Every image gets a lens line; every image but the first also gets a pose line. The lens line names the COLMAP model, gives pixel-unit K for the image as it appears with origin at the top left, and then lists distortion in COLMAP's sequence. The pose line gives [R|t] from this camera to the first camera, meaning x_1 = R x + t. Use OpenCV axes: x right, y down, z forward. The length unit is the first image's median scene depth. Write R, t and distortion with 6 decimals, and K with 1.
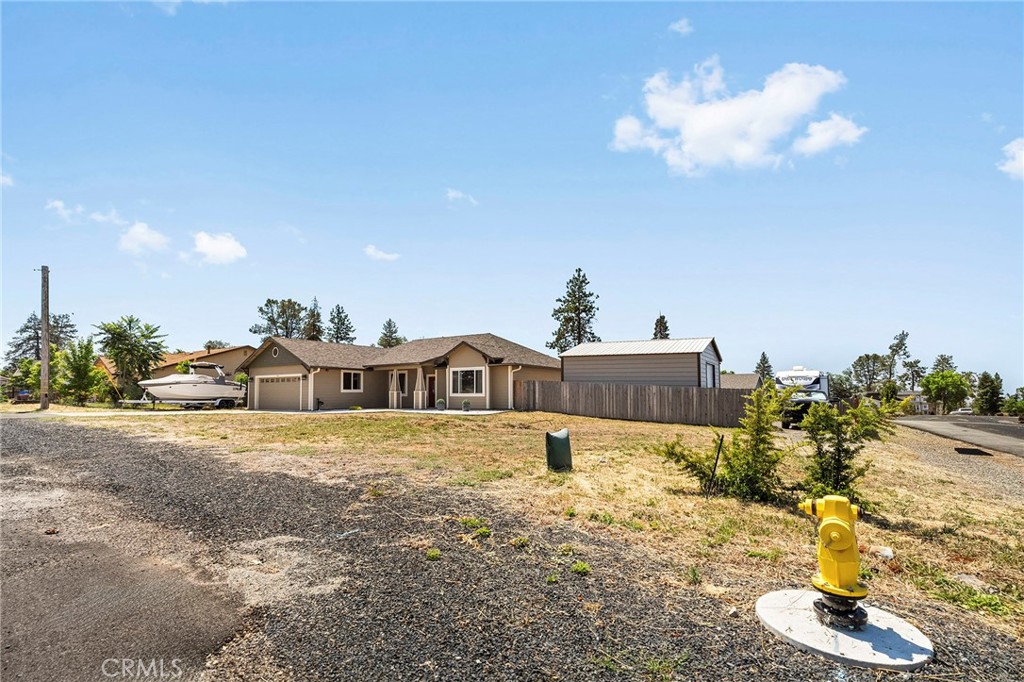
lens RADIAL K [[482.8, 0, 513.2], [0, 482.8, 380.3], [0, 0, 1]] dist [-0.000914, -0.000104]
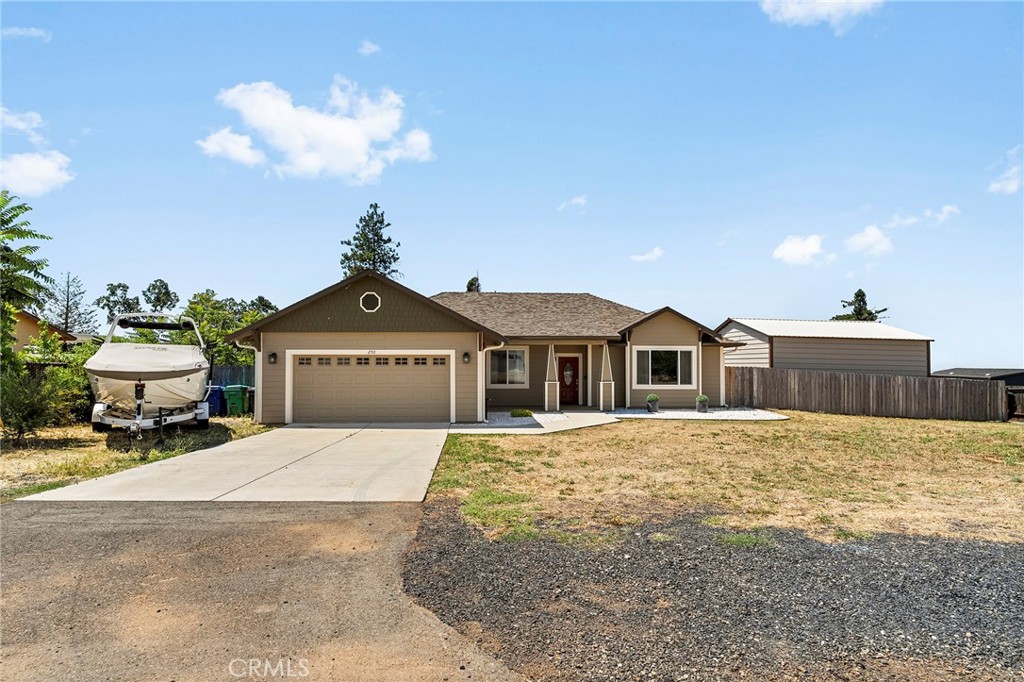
lens RADIAL K [[578.1, 0, 547.7], [0, 578.1, 364.7], [0, 0, 1]] dist [-0.002200, -0.000134]
pose [[0.809658, 0.008124, 0.586846, -0.659507], [-0.022295, 0.999608, 0.016923, -0.010042], [-0.586478, -0.026786, 0.809522, 0.419013]]
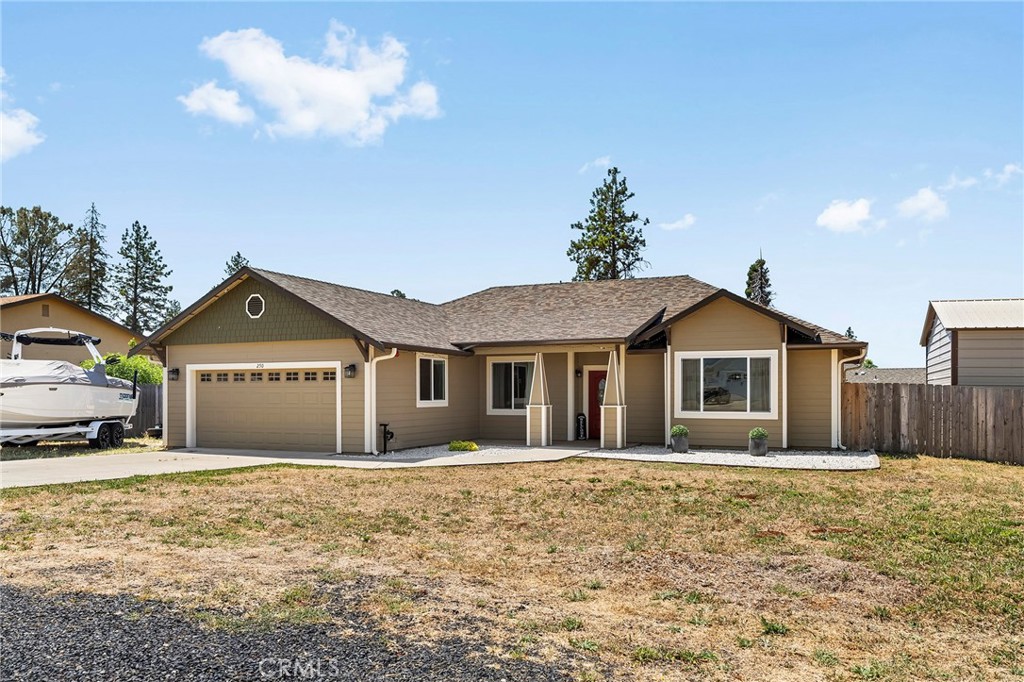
lens RADIAL K [[821.1, 0, 525.9], [0, 821.1, 424.8], [0, 0, 1]] dist [-0.001910, -0.000331]
pose [[0.990486, 0.000603, 0.137614, -0.350866], [-0.009831, 0.997746, 0.066386, -0.007662], [-0.137264, -0.067107, 0.988259, 0.282199]]
